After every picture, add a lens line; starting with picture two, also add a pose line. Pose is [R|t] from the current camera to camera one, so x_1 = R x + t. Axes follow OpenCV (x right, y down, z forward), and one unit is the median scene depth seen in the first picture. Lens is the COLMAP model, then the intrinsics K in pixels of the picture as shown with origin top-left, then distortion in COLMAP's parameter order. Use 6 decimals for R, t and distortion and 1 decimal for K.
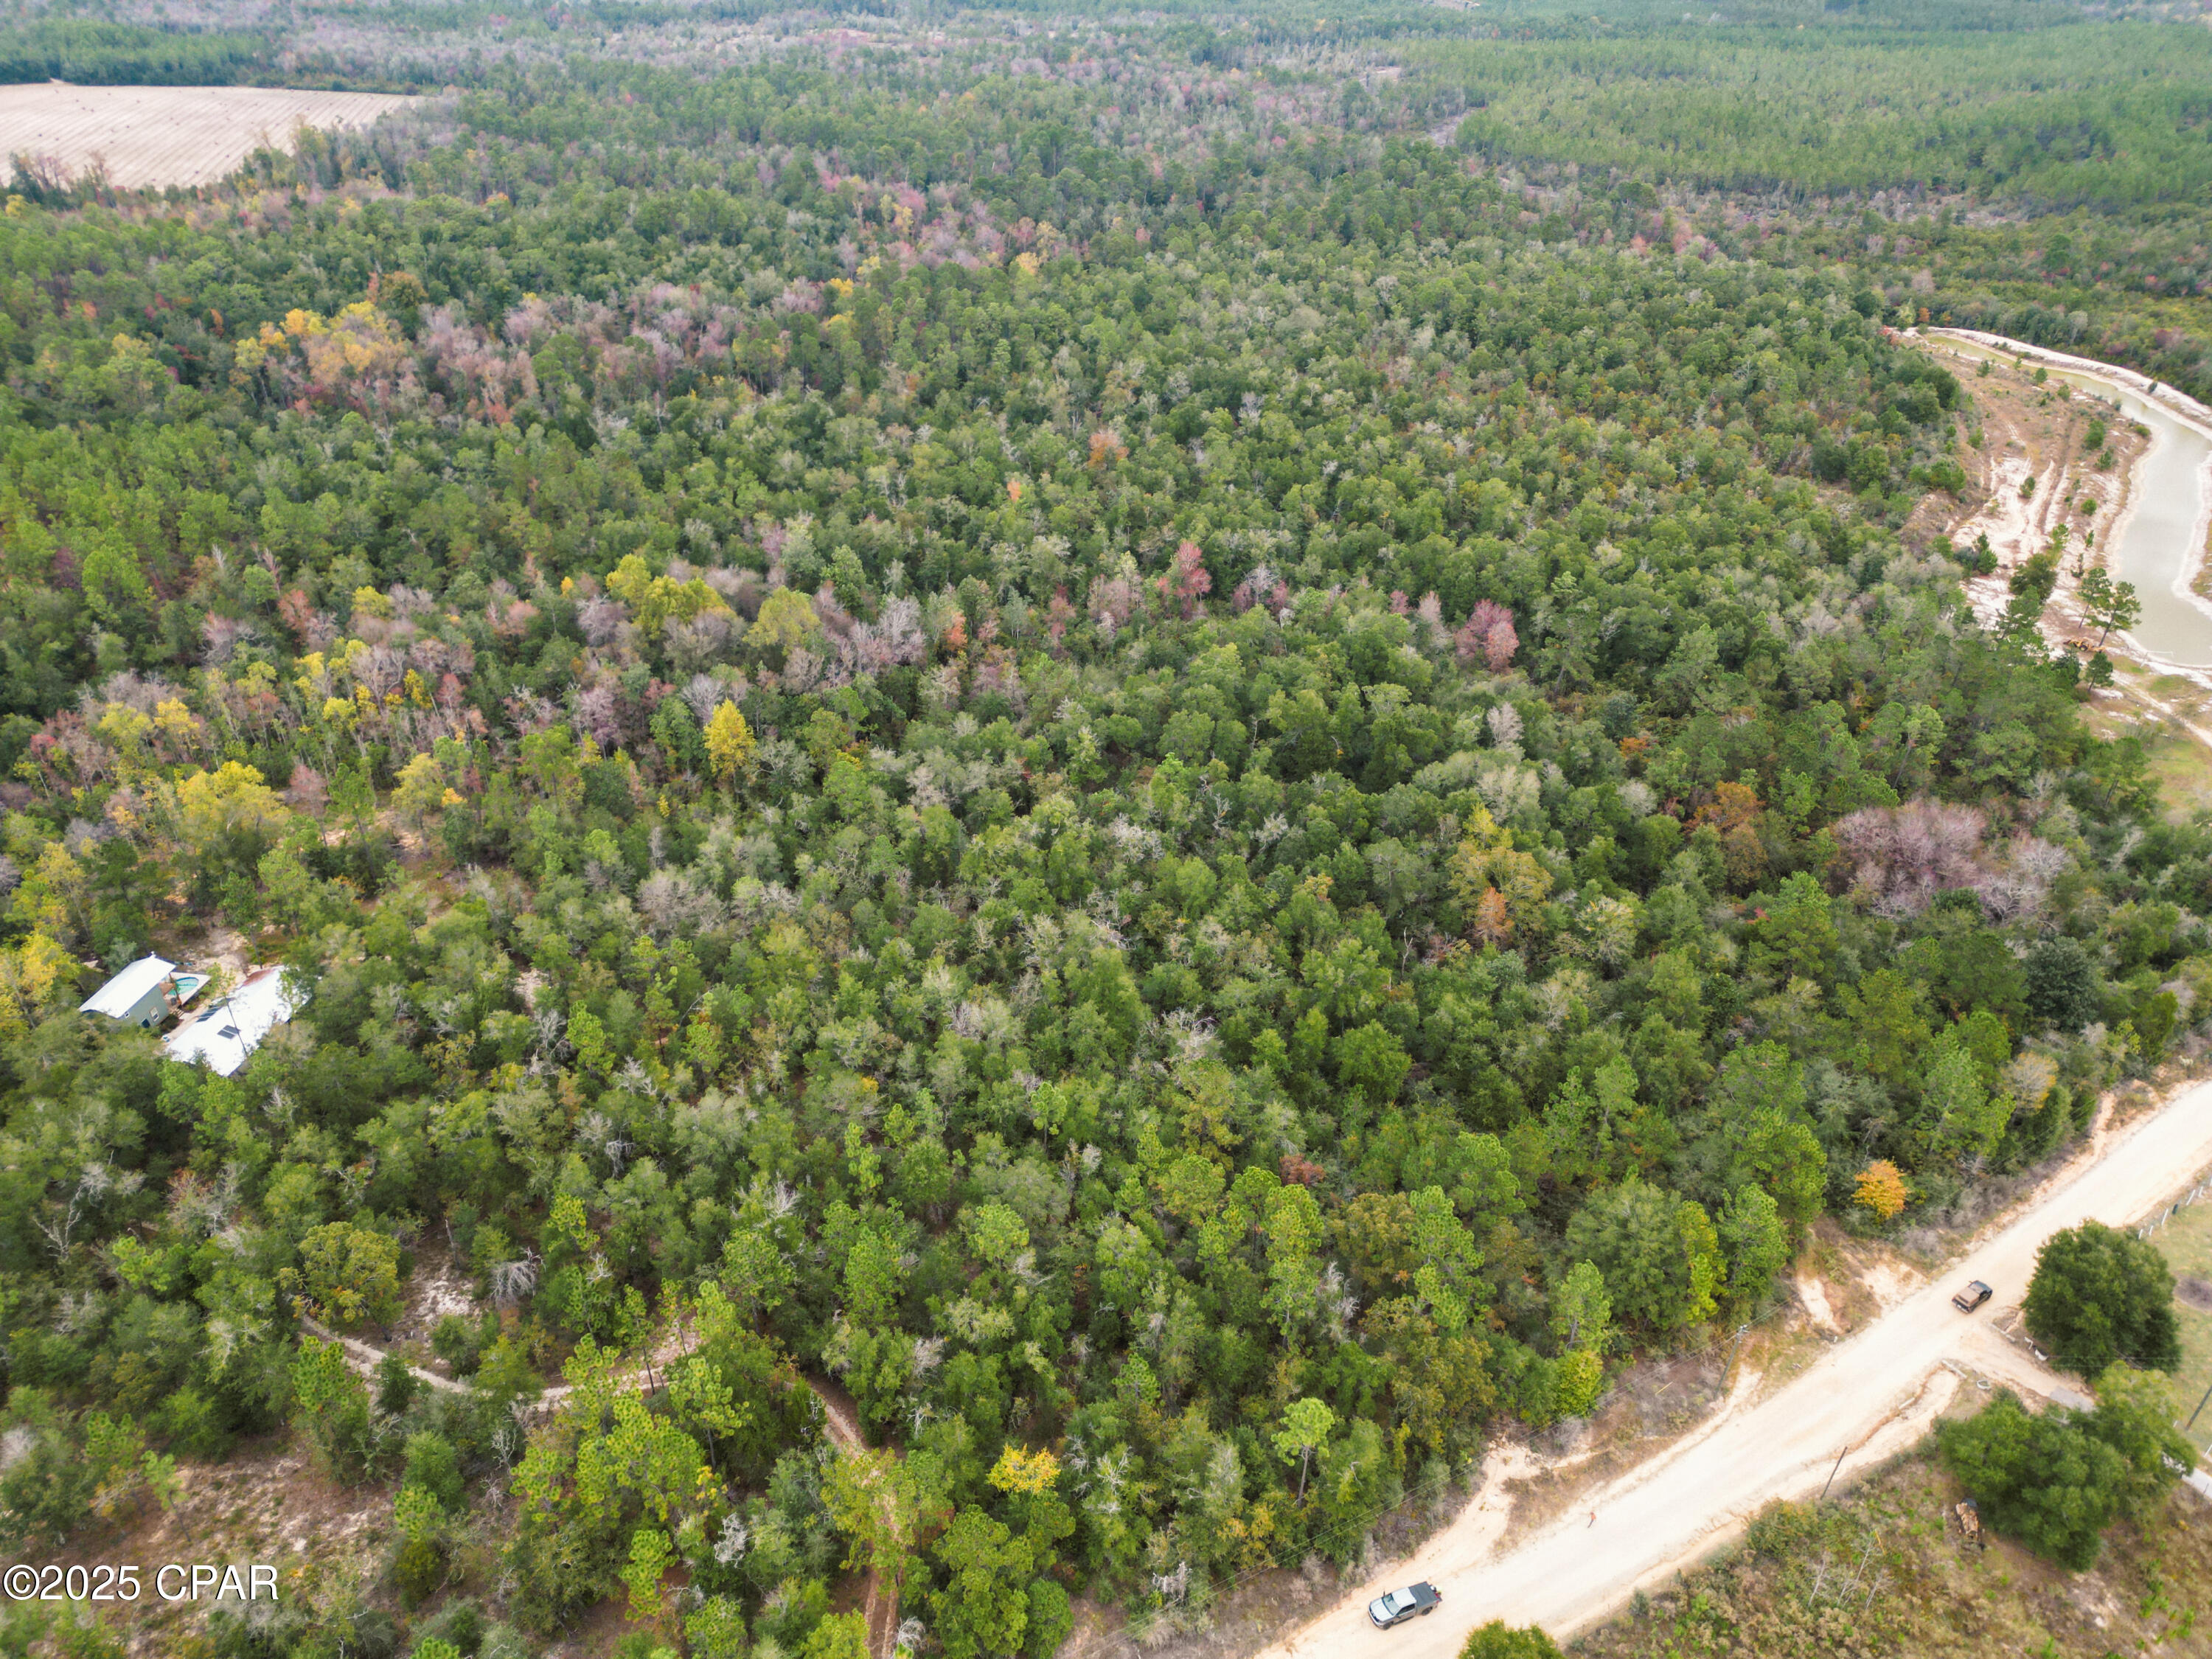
lens RADIAL K [[1531.7, 0, 1108.2], [0, 1531.7, 827.0], [0, 0, 1]] dist [0.048007, -0.026568]
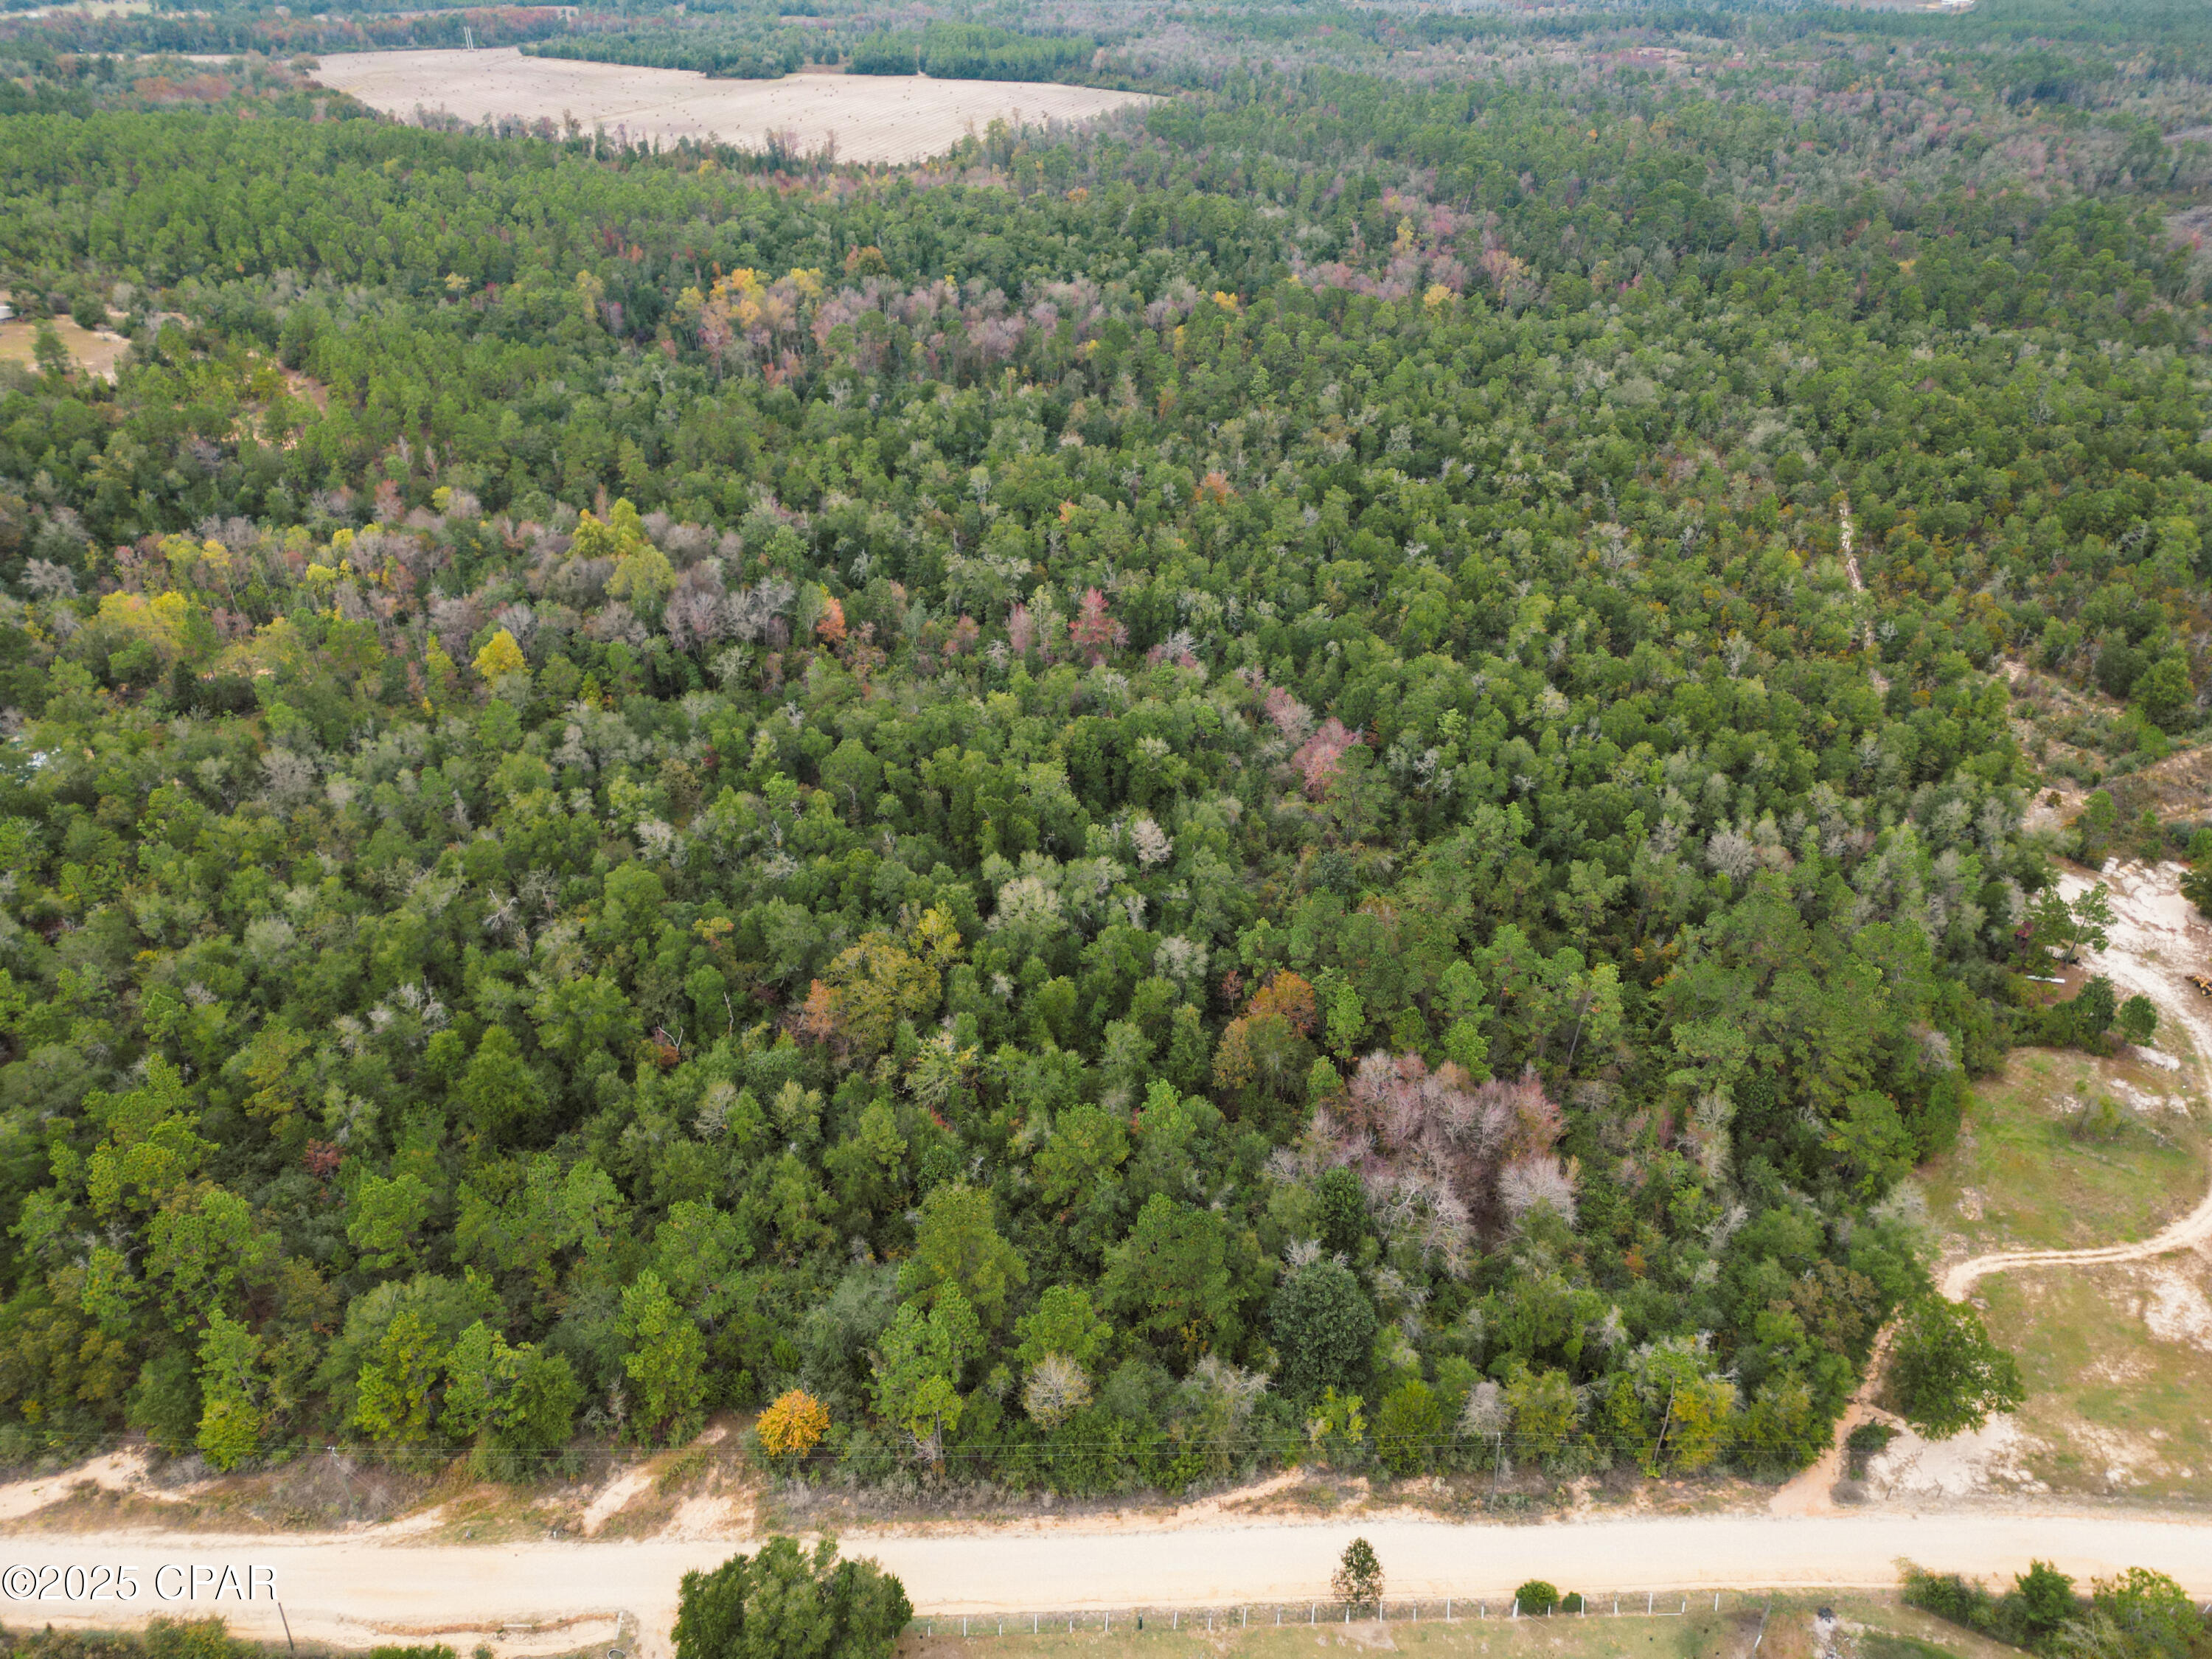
lens RADIAL K [[1531.7, 0, 1106.0], [0, 1531.7, 829.2], [0, 0, 1]] dist [0.048007, -0.026568]
pose [[0.850022, 0.261026, -0.457524, 0.220685], [-0.262815, 0.962911, 0.061082, -0.040983], [0.456499, 0.068323, 0.887097, 0.071156]]
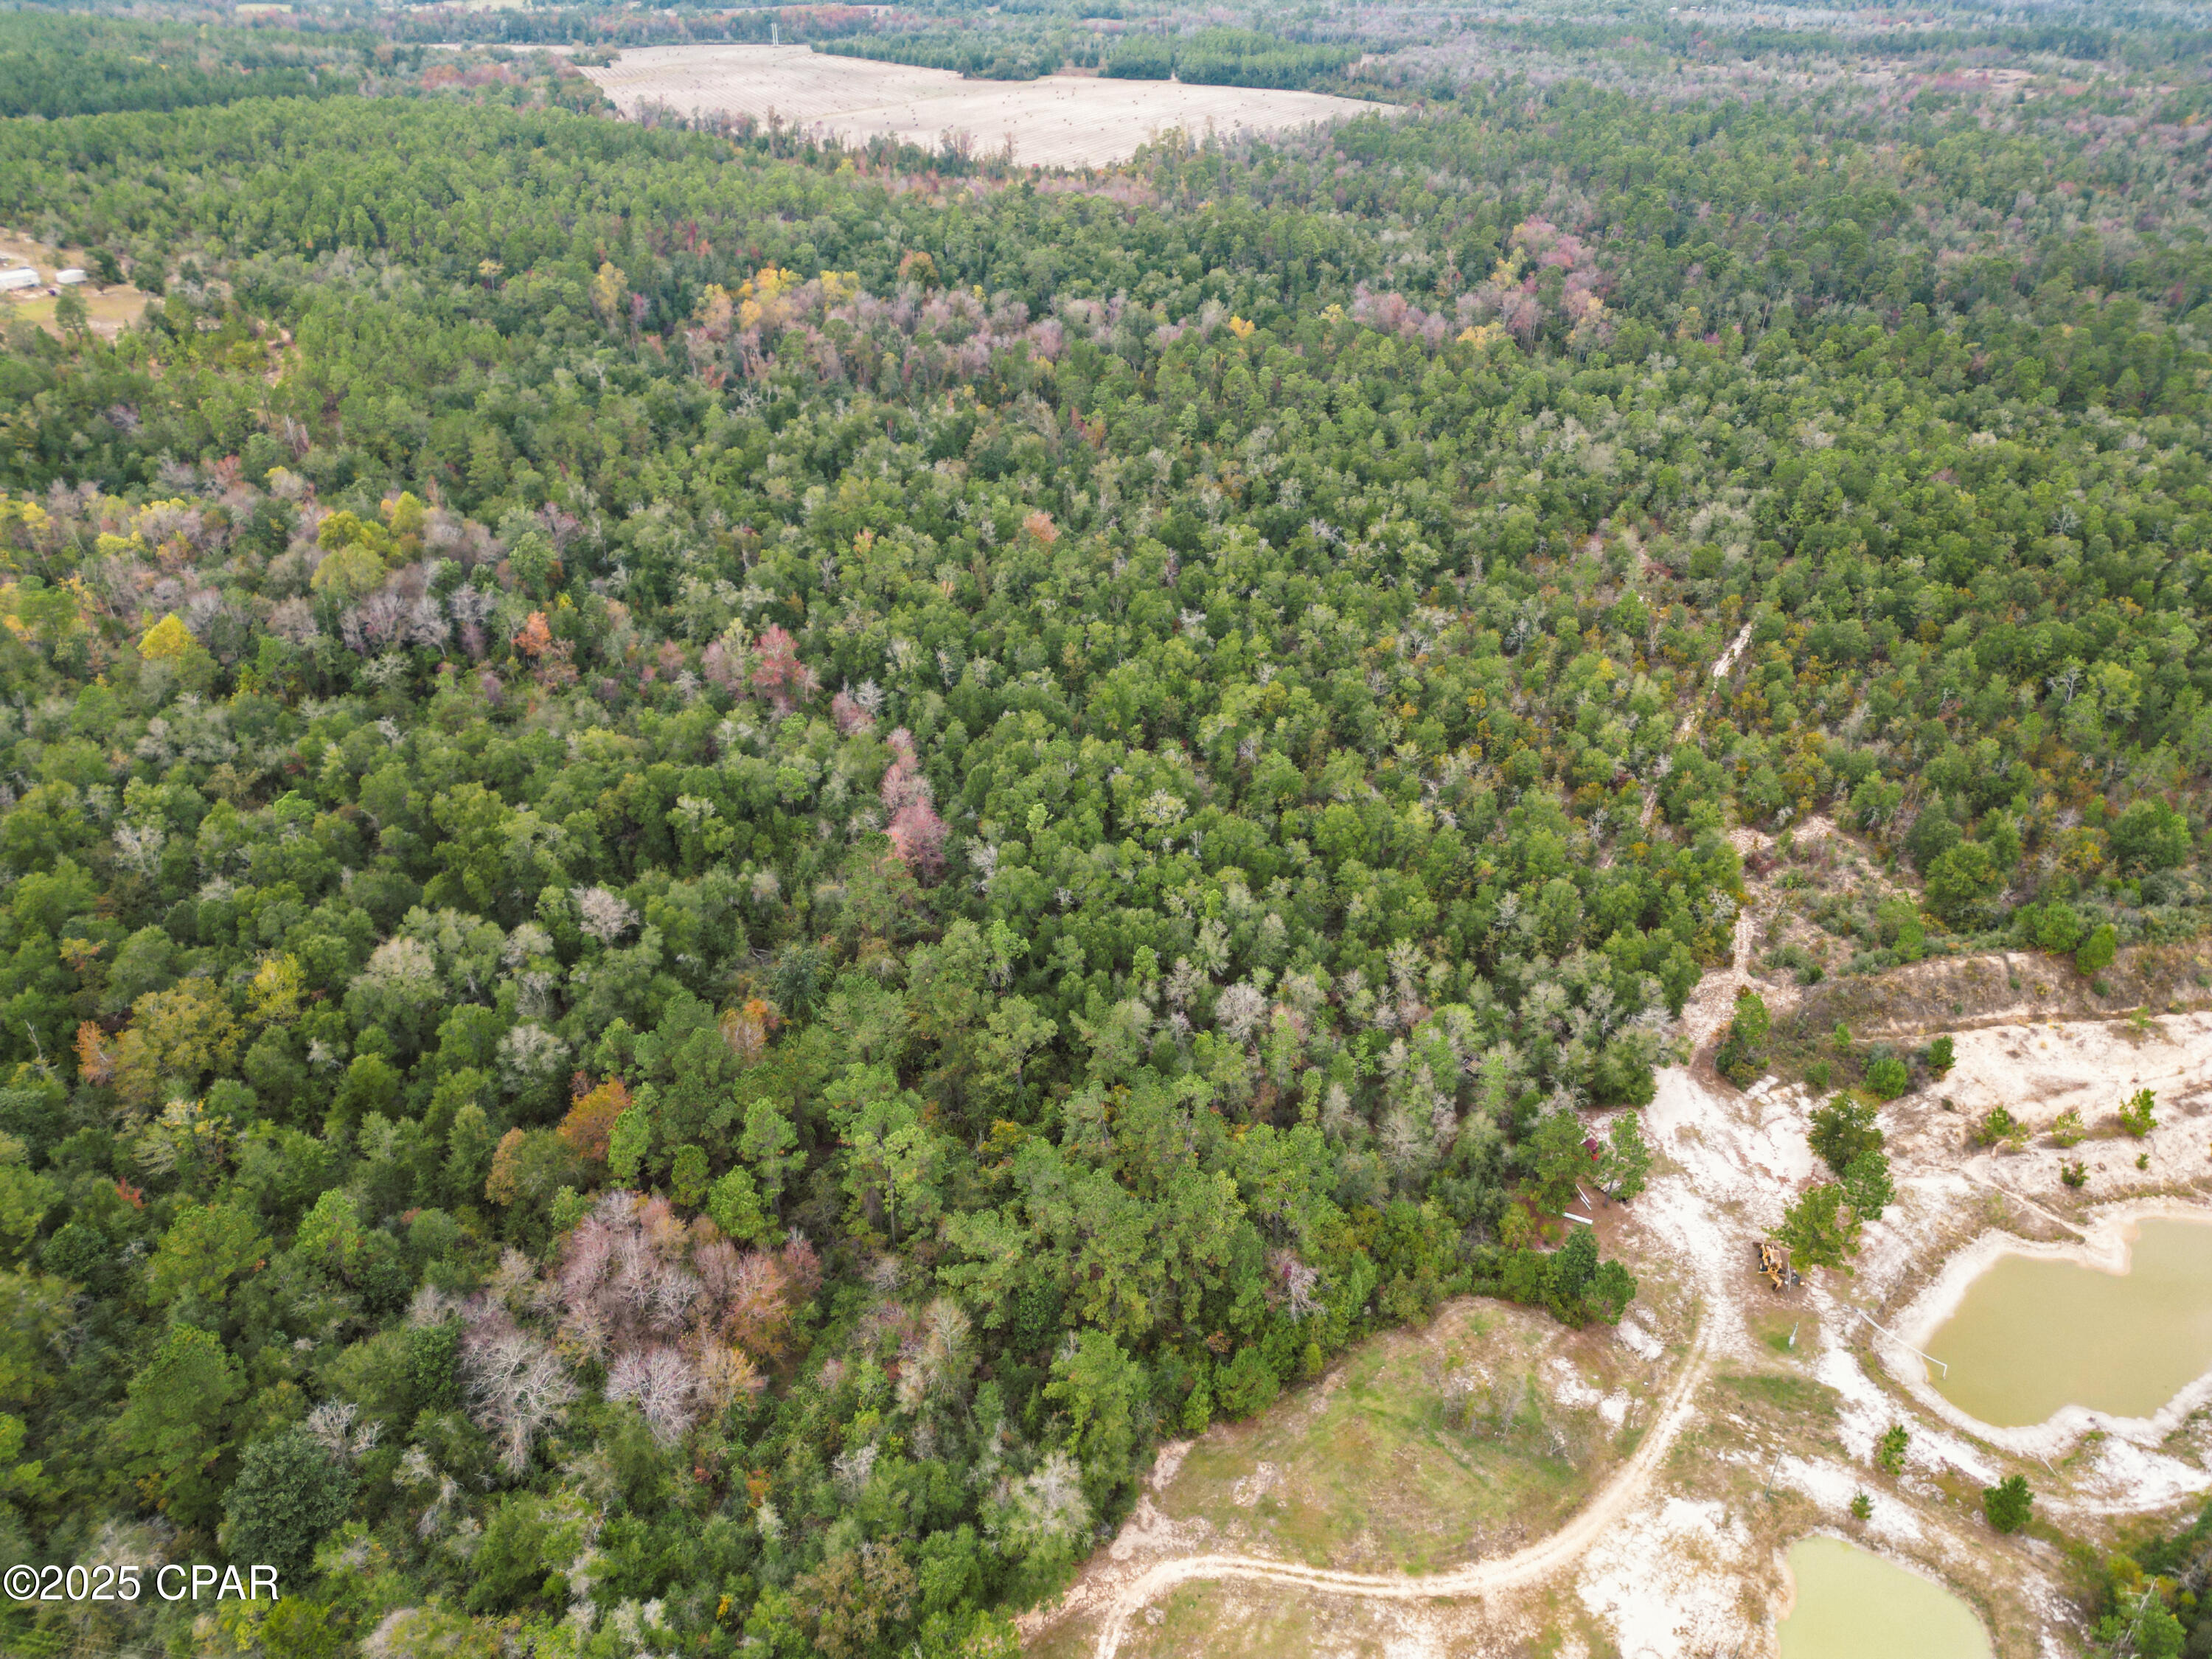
lens RADIAL K [[1531.7, 0, 1098.1], [0, 1531.7, 831.0], [0, 0, 1]] dist [0.048007, -0.026568]
pose [[0.712563, 0.354209, -0.605632, 0.312769], [-0.359060, 0.925703, 0.118950, -0.097902], [0.602769, 0.132699, 0.786804, 0.167641]]
